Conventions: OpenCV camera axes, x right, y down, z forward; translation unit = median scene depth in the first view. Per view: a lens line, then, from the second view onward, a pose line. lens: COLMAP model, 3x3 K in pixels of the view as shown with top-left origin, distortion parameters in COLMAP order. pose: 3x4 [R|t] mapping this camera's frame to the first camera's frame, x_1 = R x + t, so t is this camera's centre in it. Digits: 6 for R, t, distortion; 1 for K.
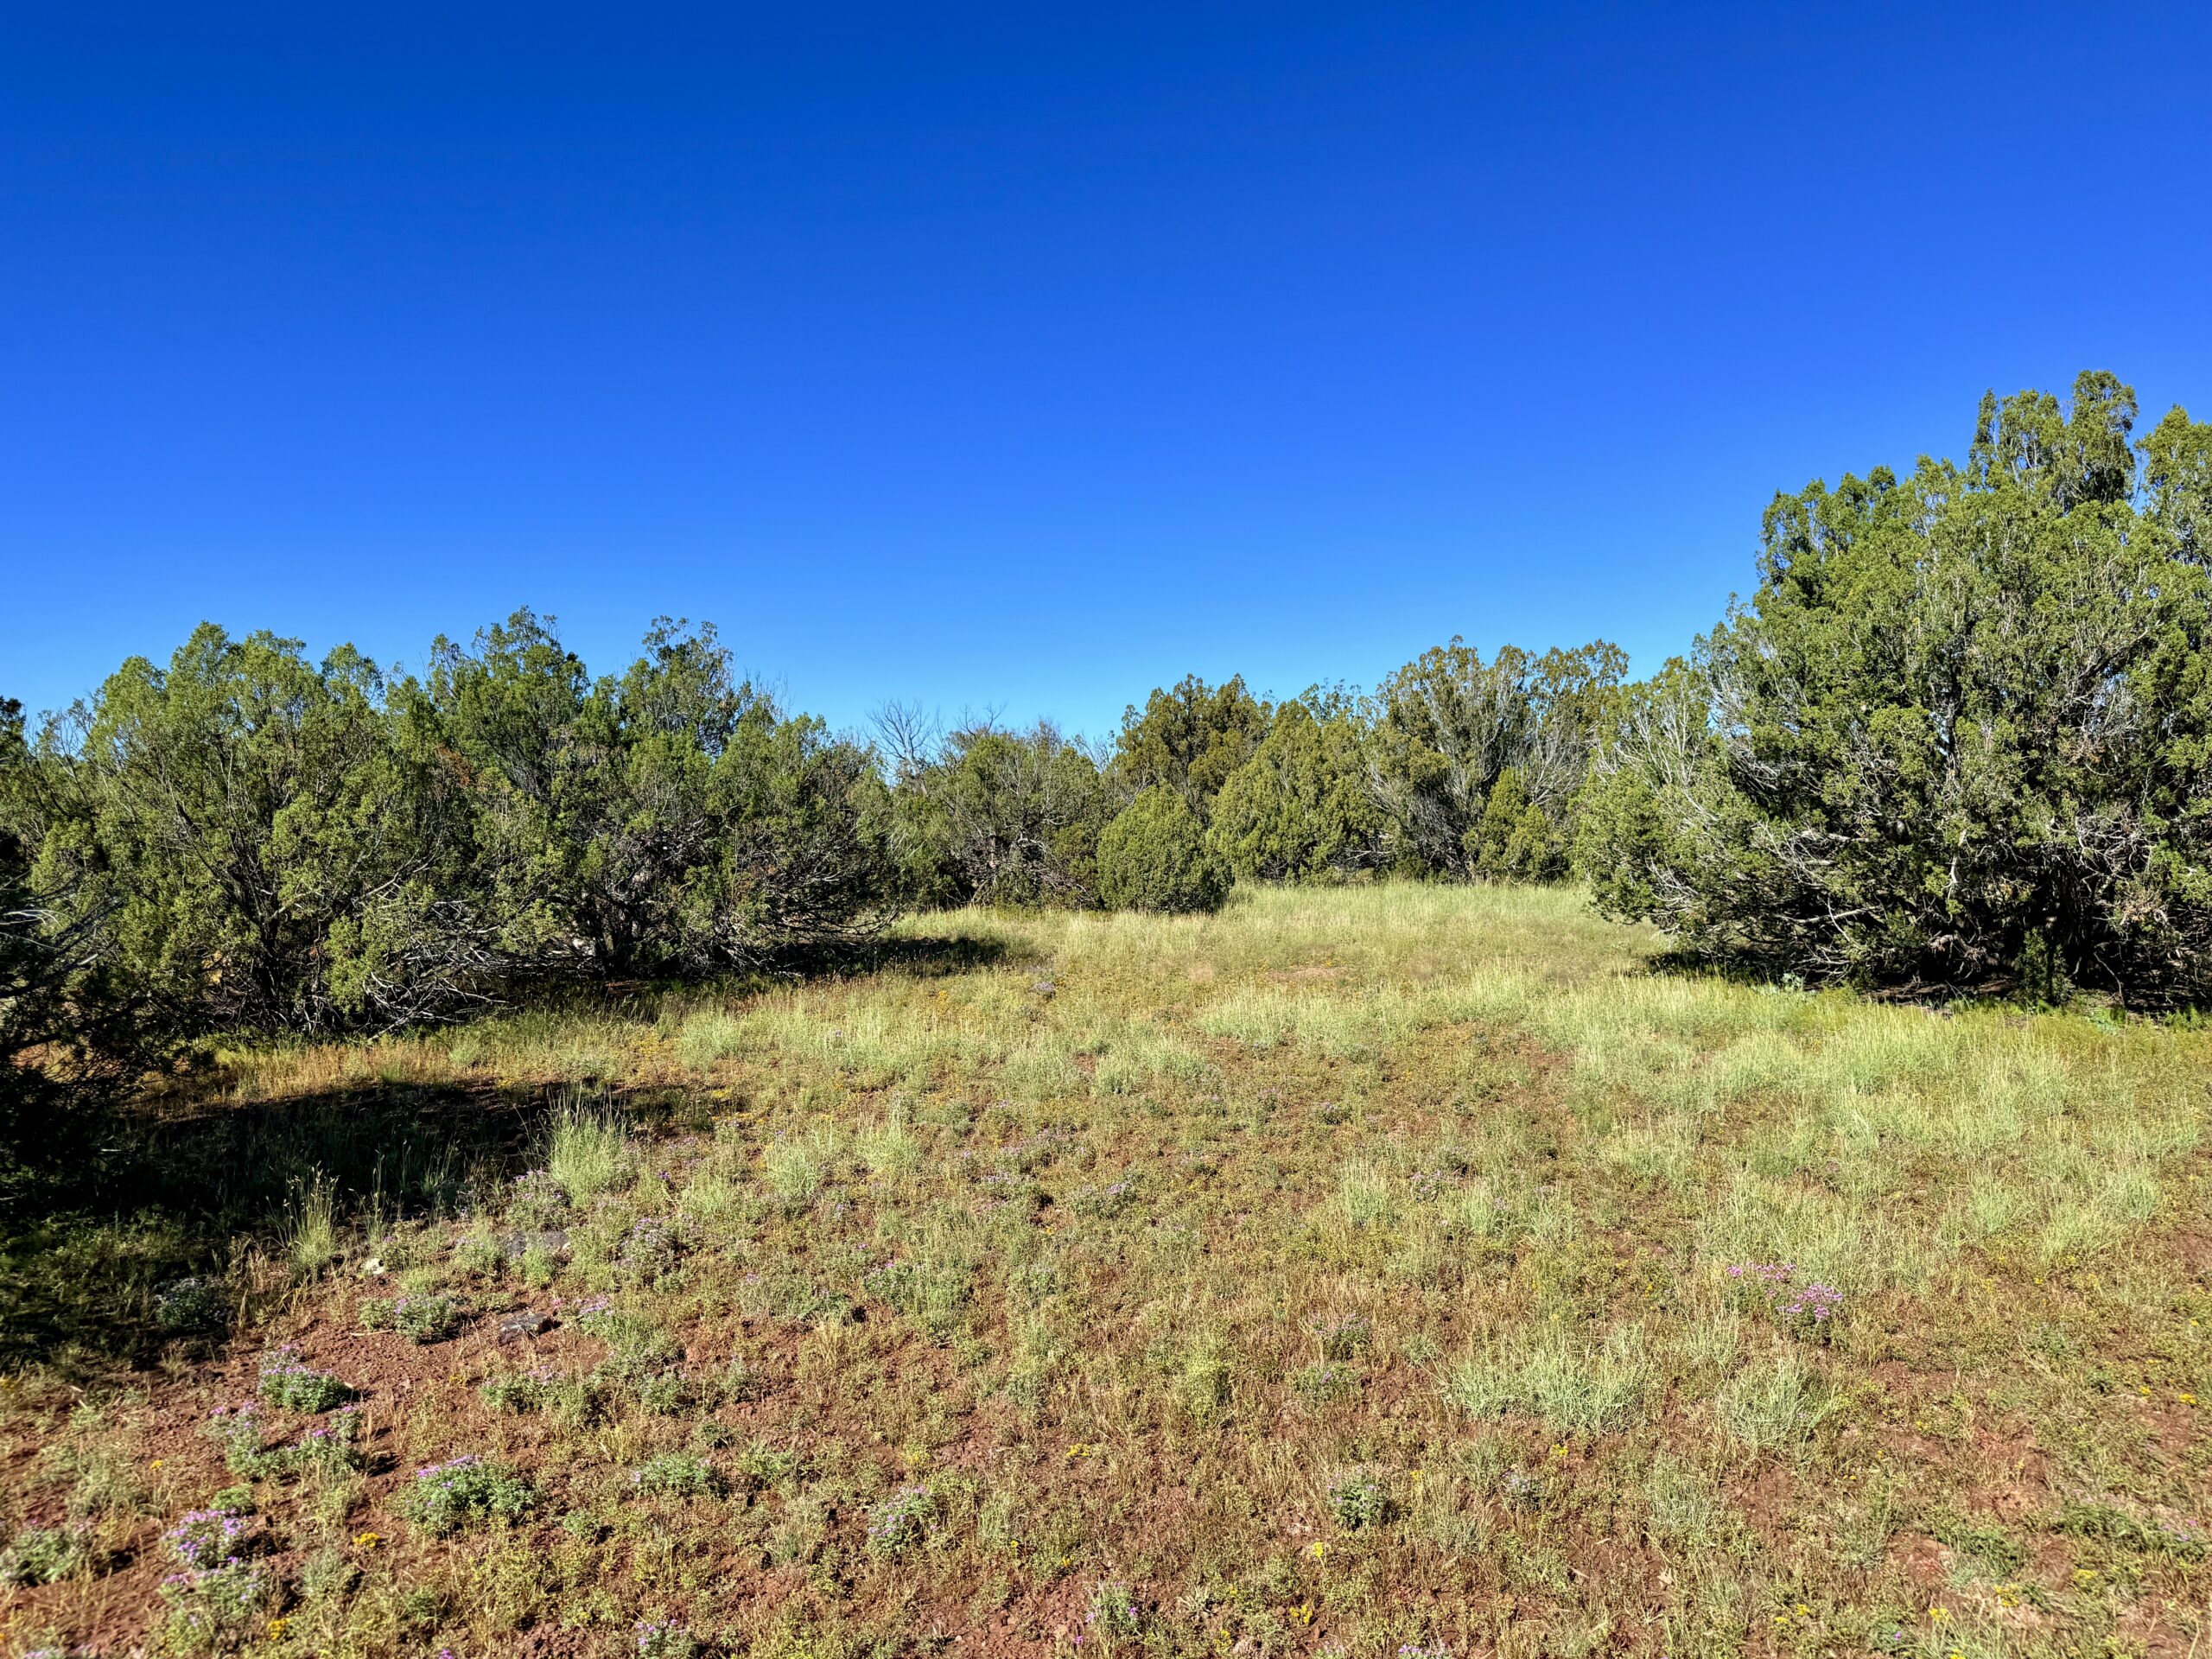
lens RADIAL K [[1571.1, 0, 1099.1], [0, 1571.1, 823.8], [0, 0, 1]] dist [0.050391, -0.048722]
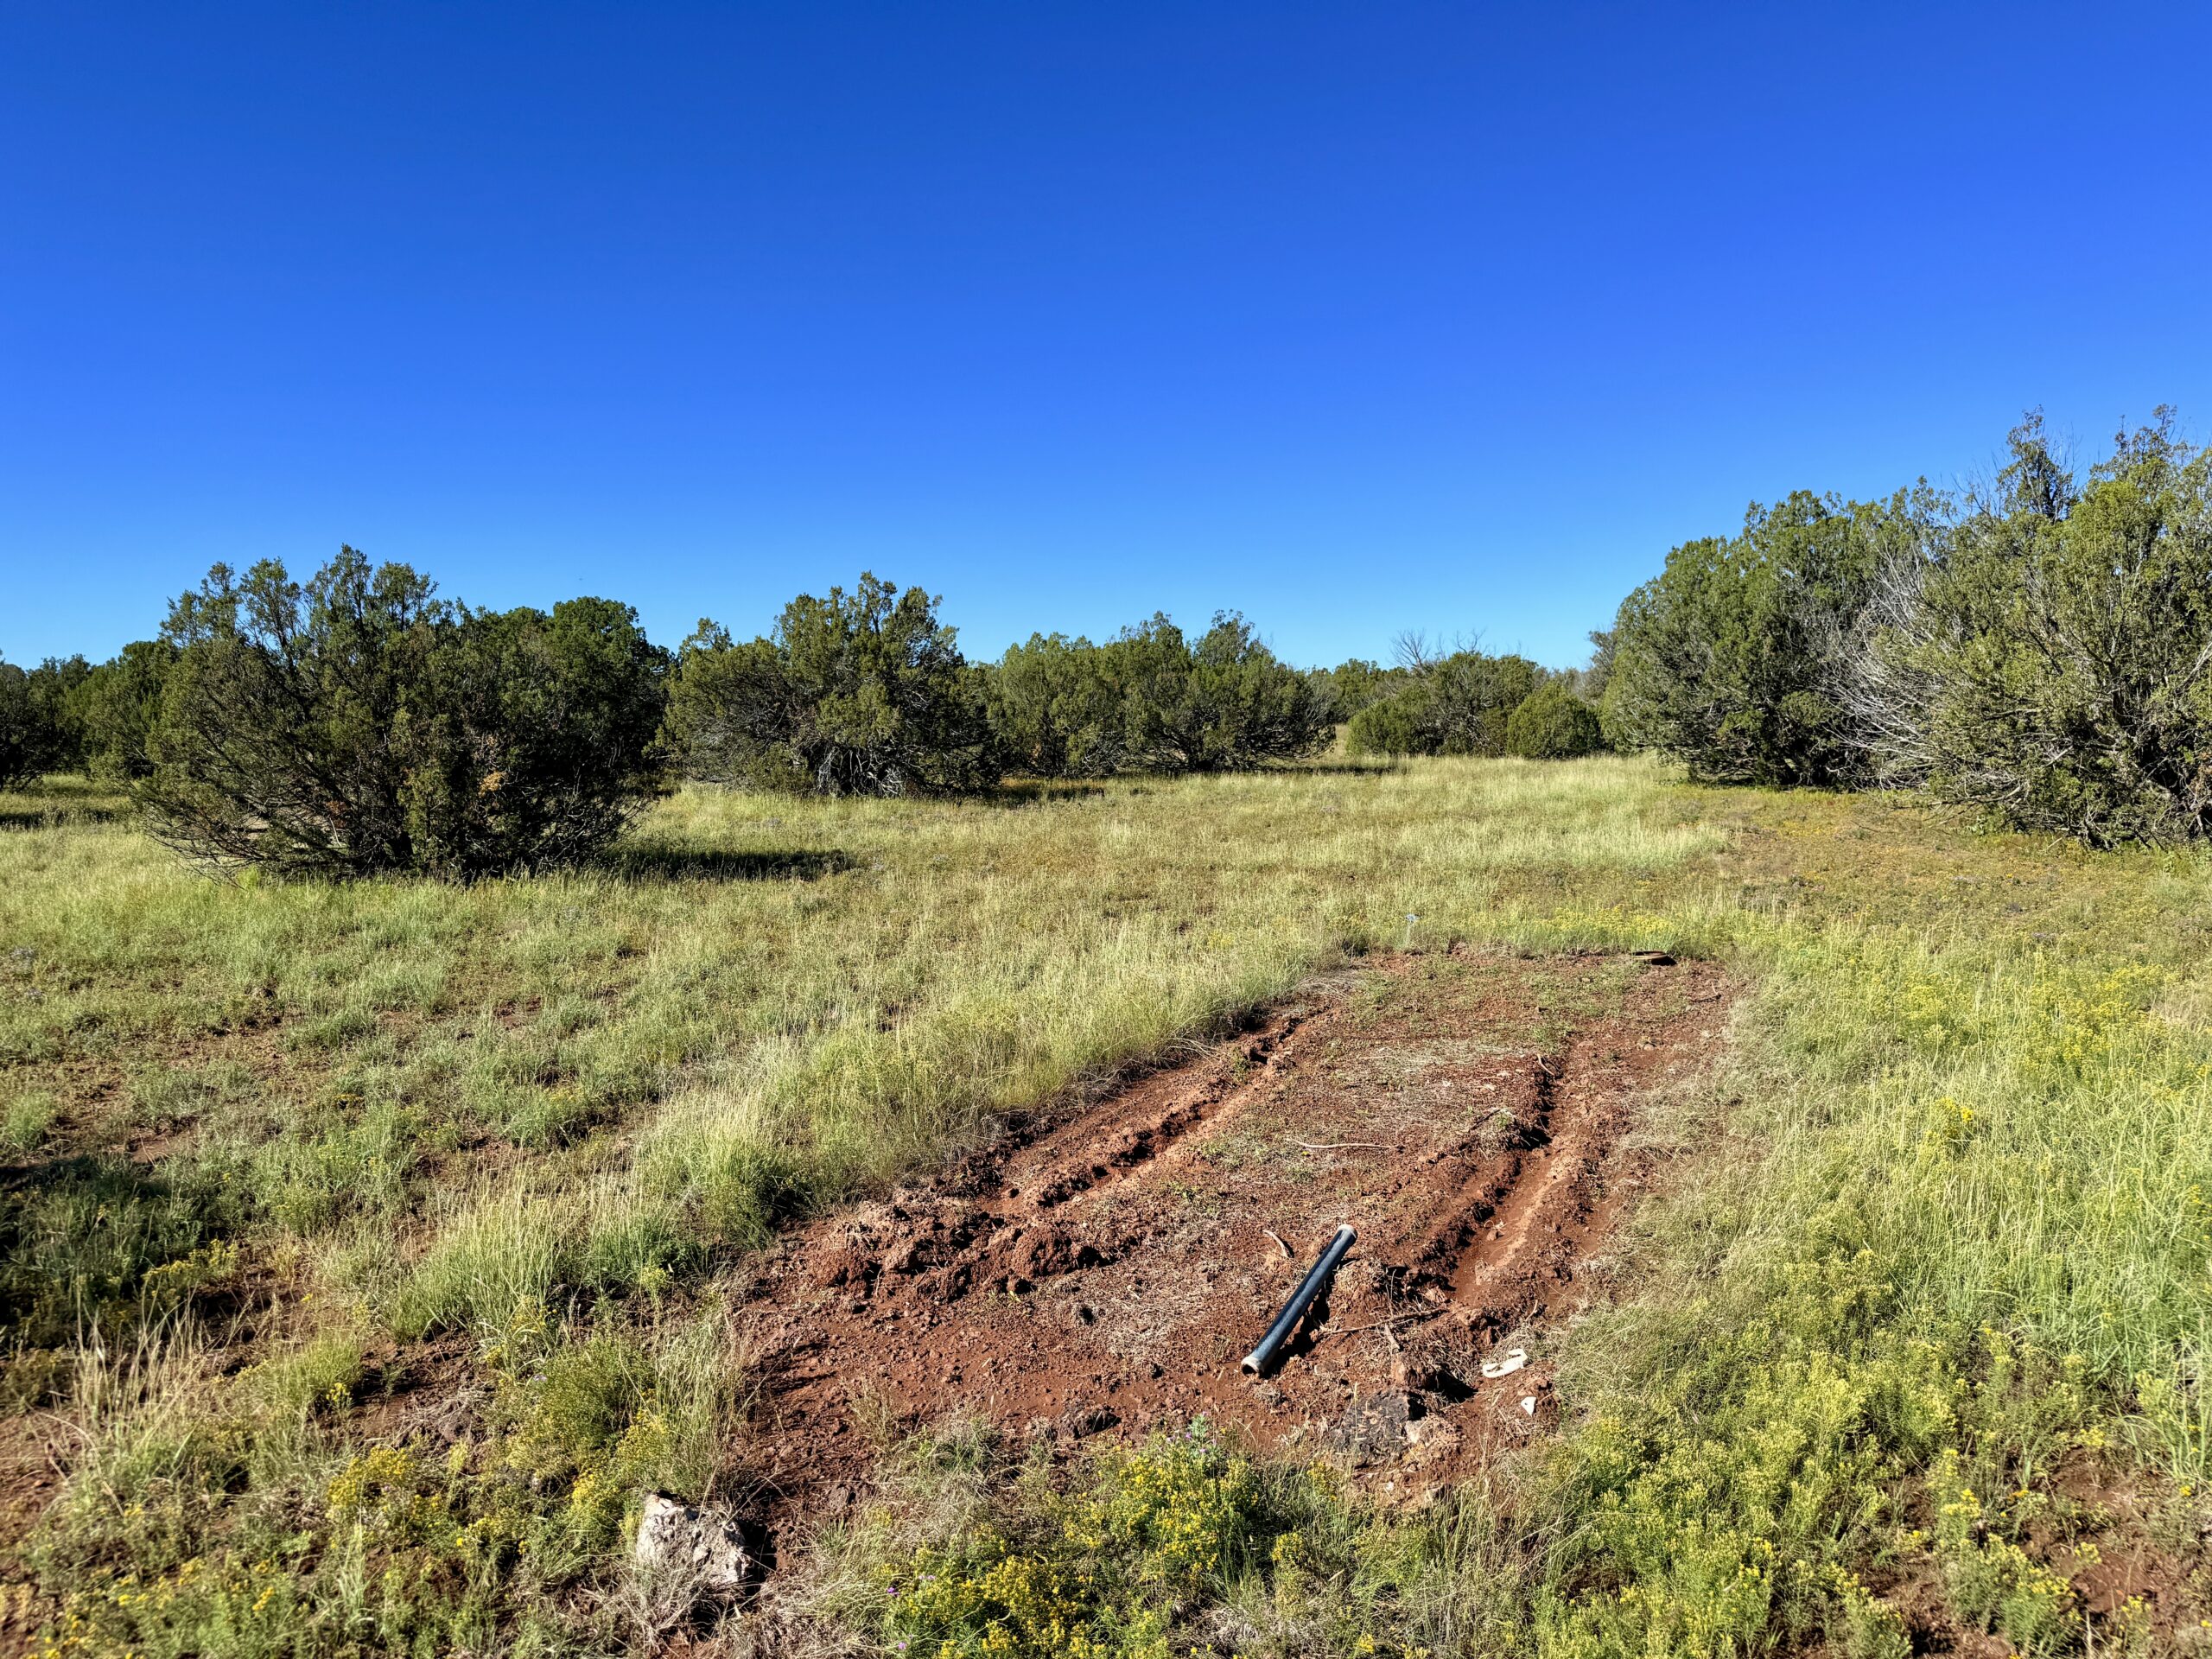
lens RADIAL K [[1571.1, 0, 1117.7], [0, 1571.1, 847.5], [0, 0, 1]] dist [0.050391, -0.048722]
pose [[0.887591, 0.046002, -0.458329, 0.602990], [-0.009018, 0.996546, 0.082557, 0.016493], [0.460543, -0.069143, 0.884940, -0.995767]]
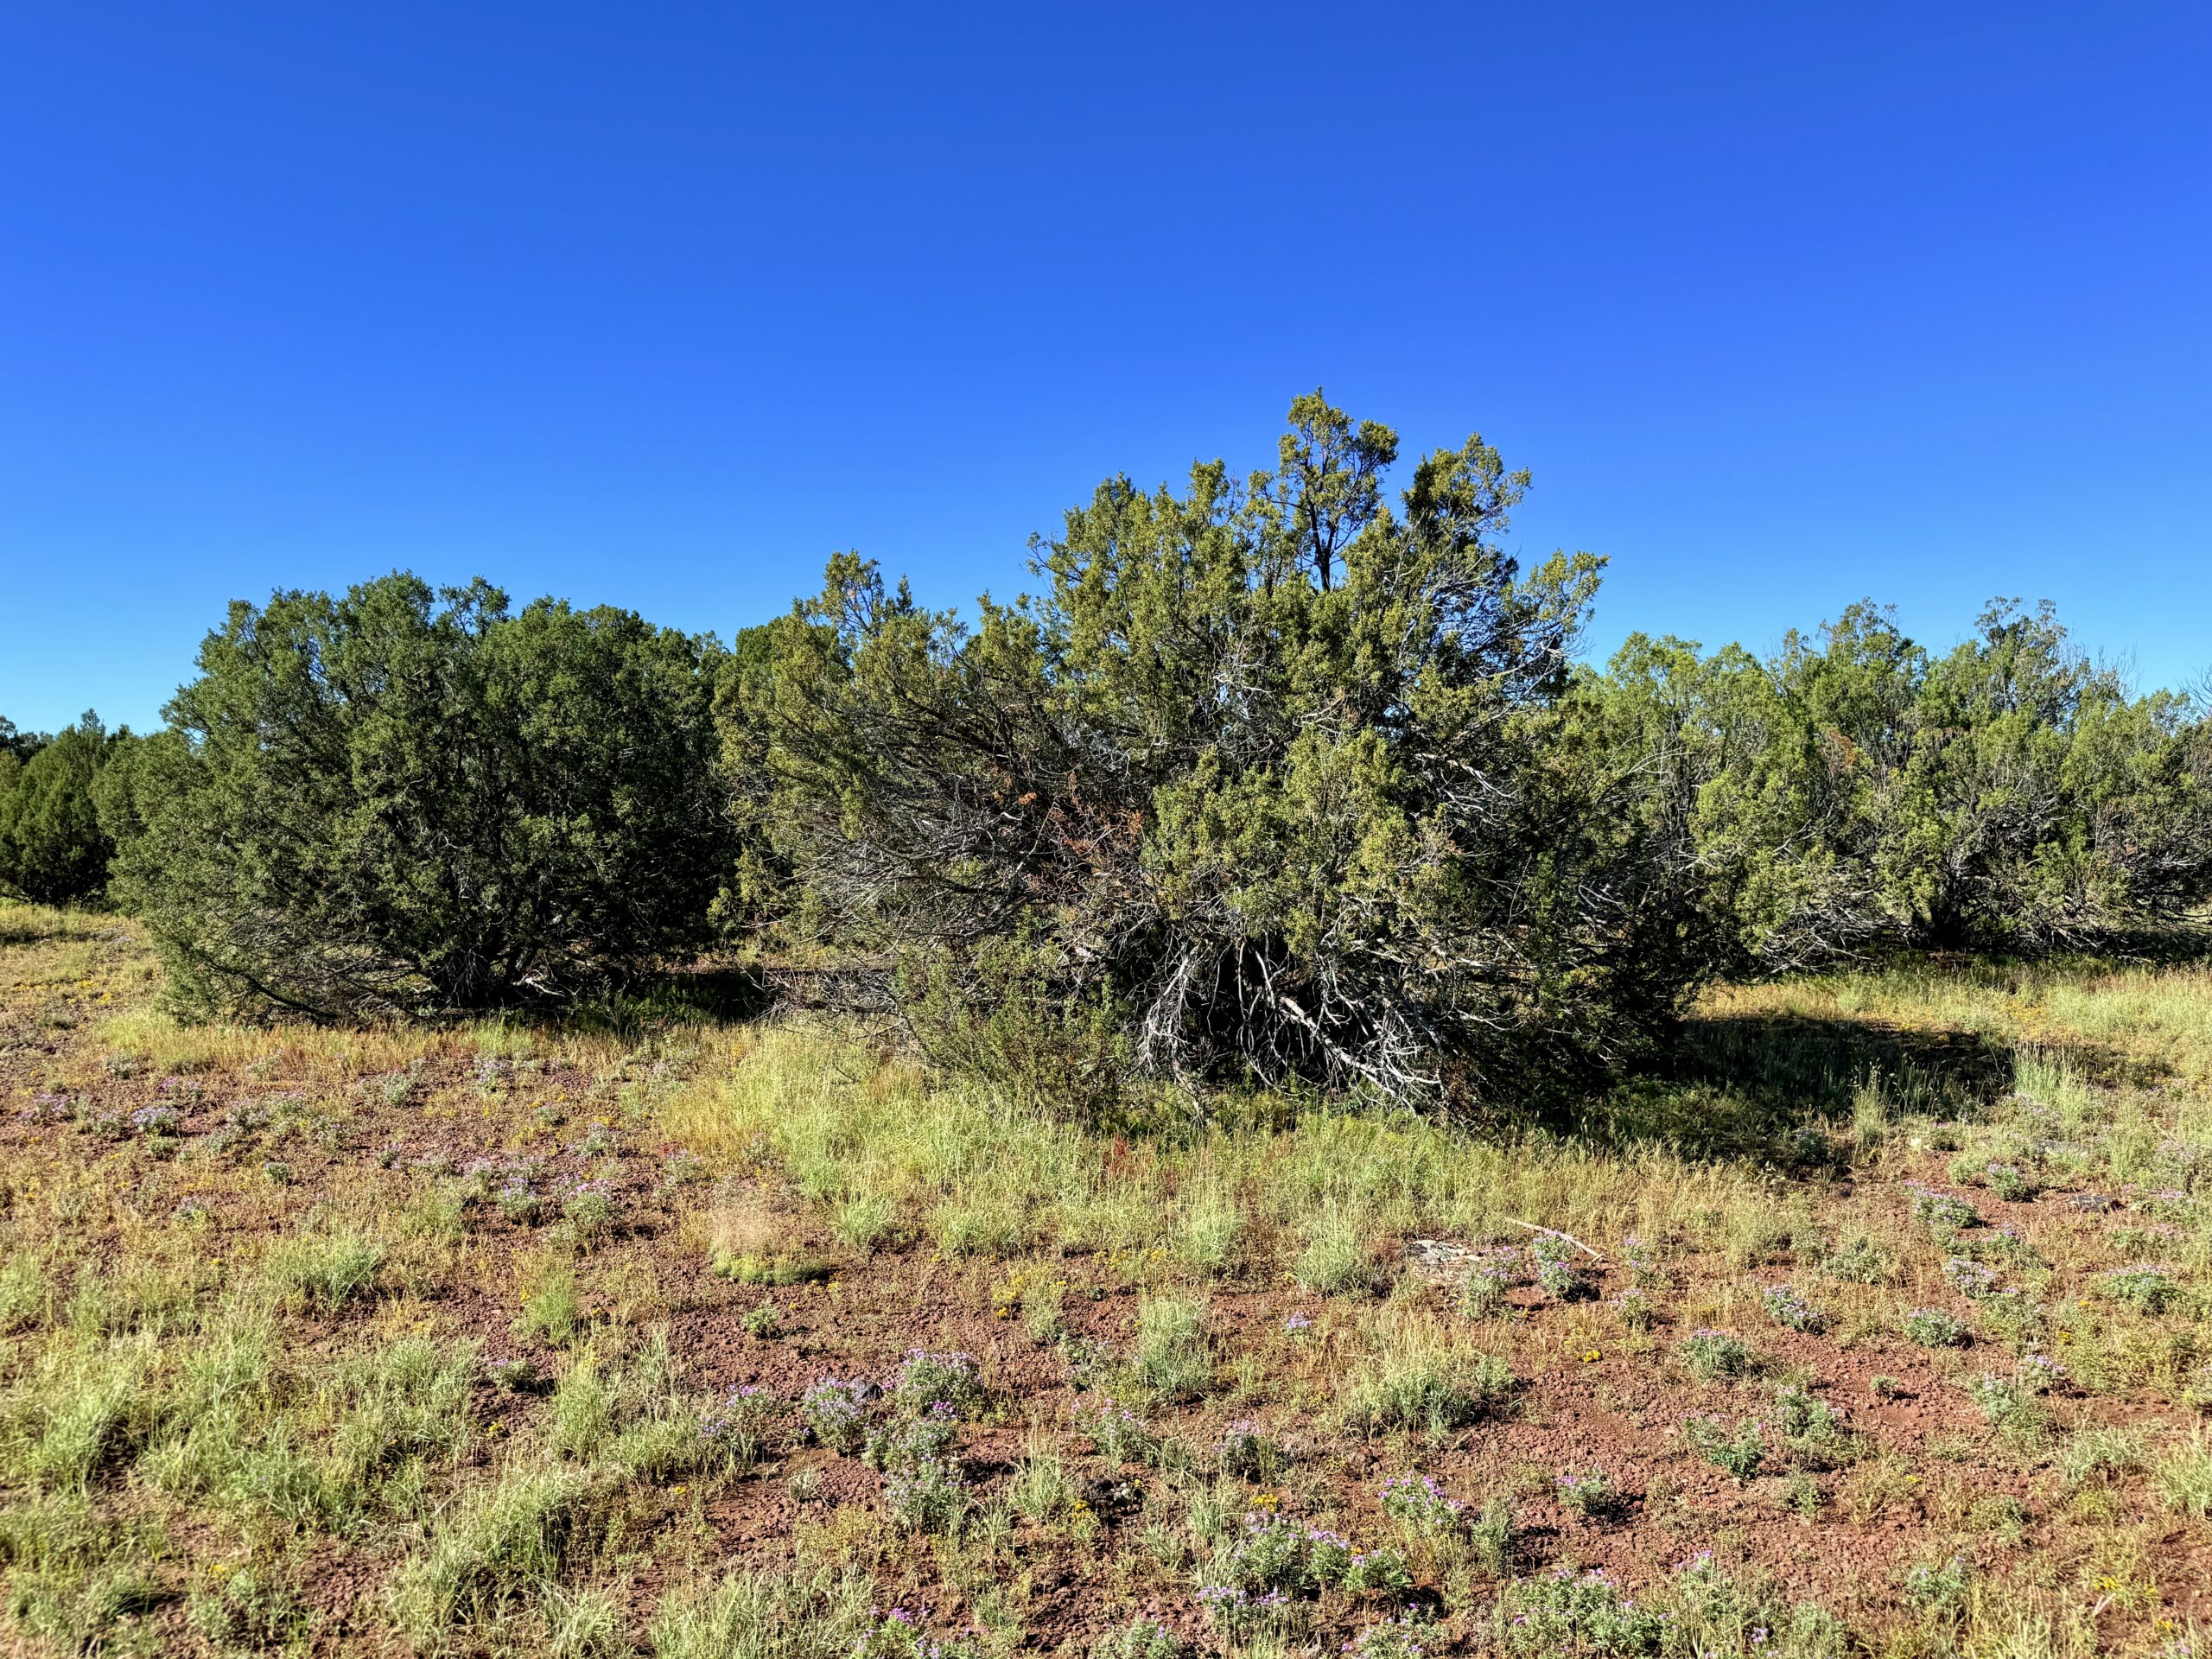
lens RADIAL K [[1571.1, 0, 1114.3], [0, 1571.1, 846.7], [0, 0, 1]] dist [0.050391, -0.048722]
pose [[0.773769, 0.035819, -0.632455, -0.063941], [-0.018785, 0.999258, 0.033611, 0.004986], [0.633190, -0.014126, 0.773868, -0.149912]]
